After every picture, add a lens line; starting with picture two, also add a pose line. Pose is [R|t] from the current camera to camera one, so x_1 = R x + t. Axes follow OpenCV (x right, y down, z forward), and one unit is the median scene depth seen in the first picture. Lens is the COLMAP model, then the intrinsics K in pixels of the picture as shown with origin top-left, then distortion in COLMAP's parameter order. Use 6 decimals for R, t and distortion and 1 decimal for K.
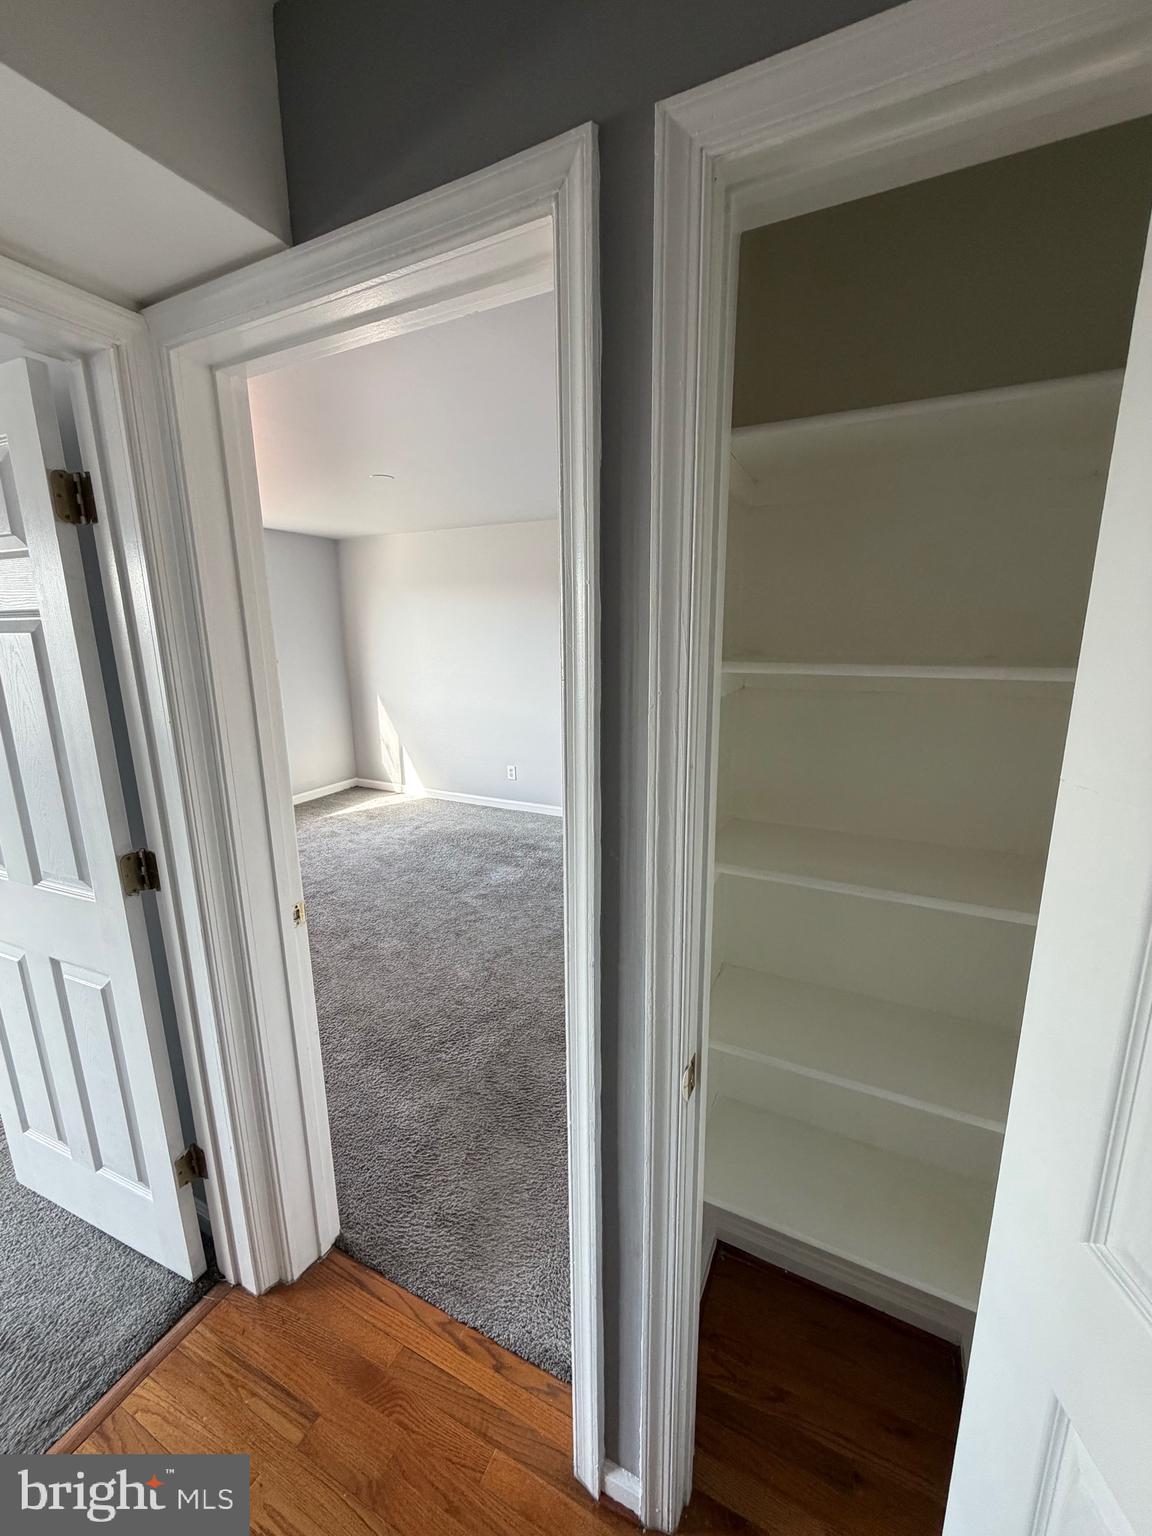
lens RADIAL K [[611.5, 0, 575.3], [0, 611.5, 762.6], [0, 0, 1]] dist [0.000792, -0.000348]
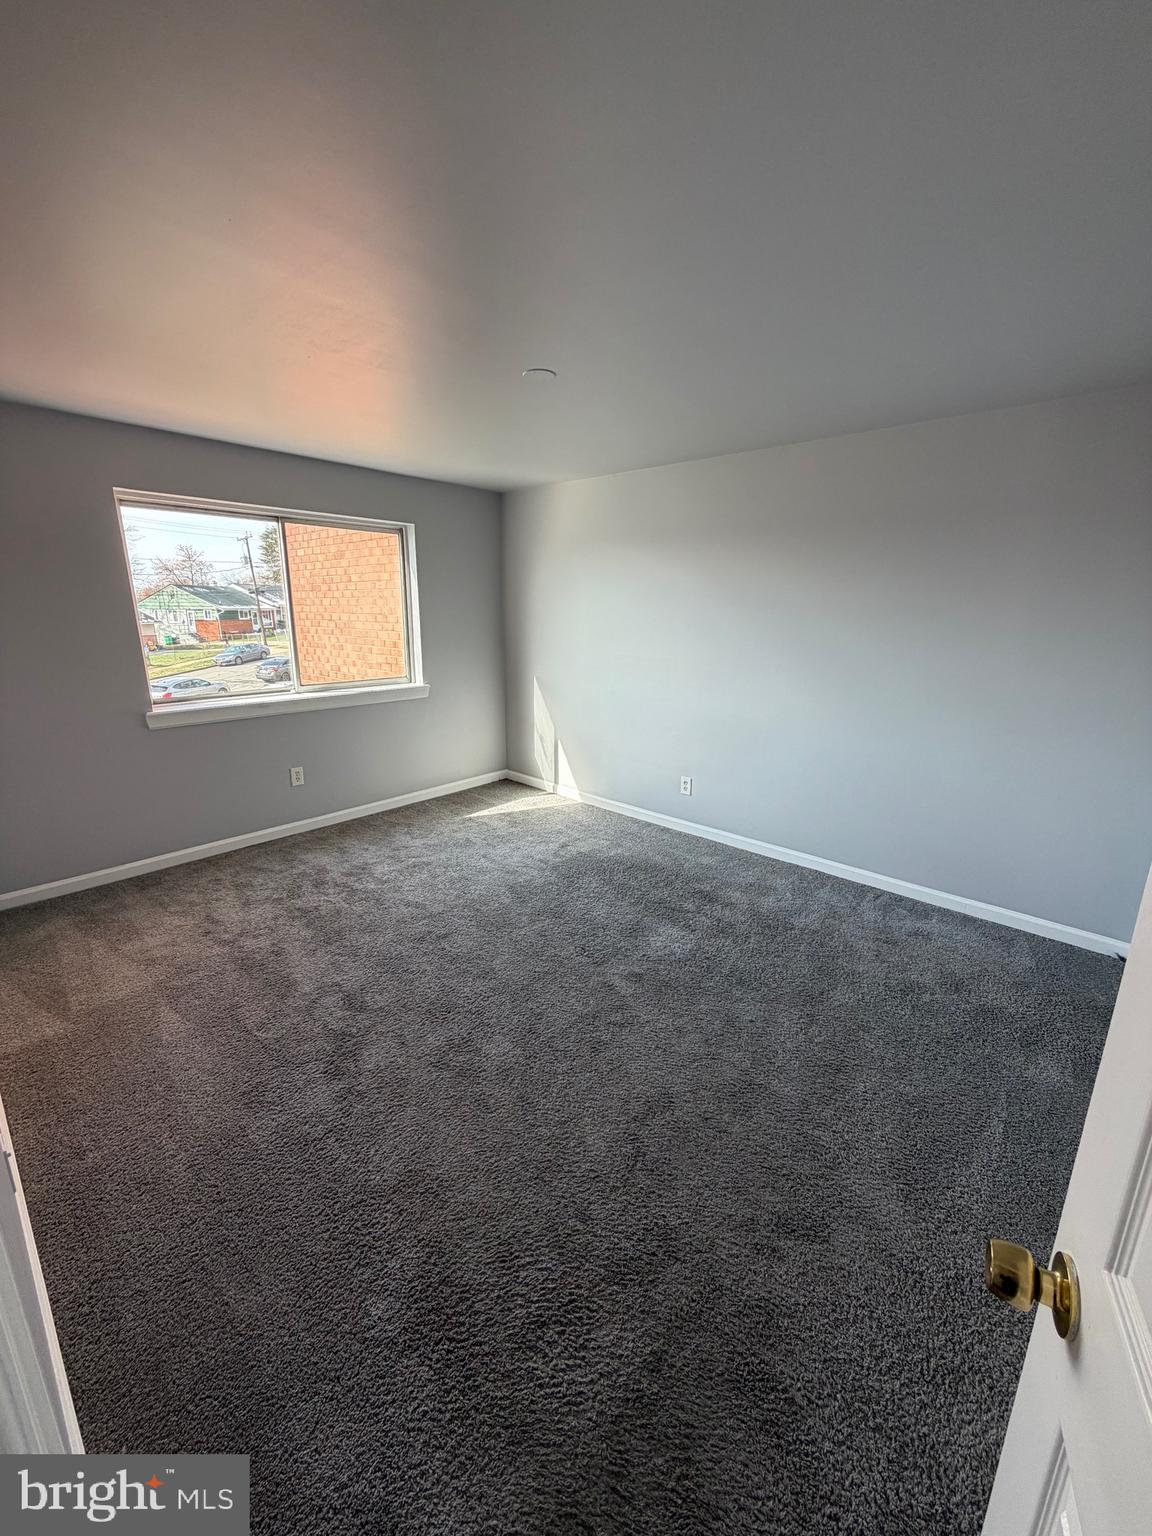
lens RADIAL K [[611.5, 0, 575.3], [0, 611.5, 762.6], [0, 0, 1]] dist [0.000792, -0.000348]
pose [[0.960651, 0.084759, -0.264509, -0.041521], [-0.075012, 0.996086, 0.046756, -0.045451], [0.267436, -0.025075, 0.963249, 0.240565]]
